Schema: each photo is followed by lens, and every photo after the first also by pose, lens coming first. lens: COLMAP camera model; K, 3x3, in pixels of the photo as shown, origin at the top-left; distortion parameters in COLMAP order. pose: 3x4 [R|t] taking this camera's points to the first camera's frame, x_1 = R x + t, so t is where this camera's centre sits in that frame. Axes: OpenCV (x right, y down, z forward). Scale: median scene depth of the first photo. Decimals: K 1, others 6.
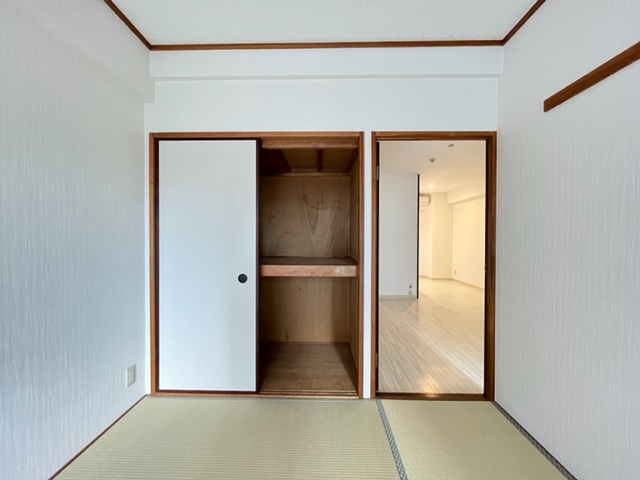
lens RADIAL K [[260.1, 0, 320.4], [0, 260.1, 237.1], [0, 0, 1]] dist [0.002353, -0.000168]
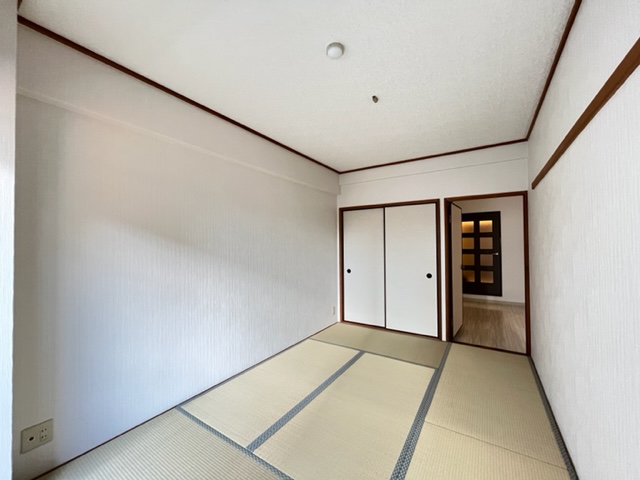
lens RADIAL K [[260.1, 0, 319.1], [0, 260.1, 240.6], [0, 0, 1]] dist [0.002353, -0.000168]
pose [[0.846089, -0.016222, -0.532795, 0.416710], [0.006087, 0.999766, -0.020774, -0.062636], [0.533008, 0.014333, 0.845989, -1.037217]]
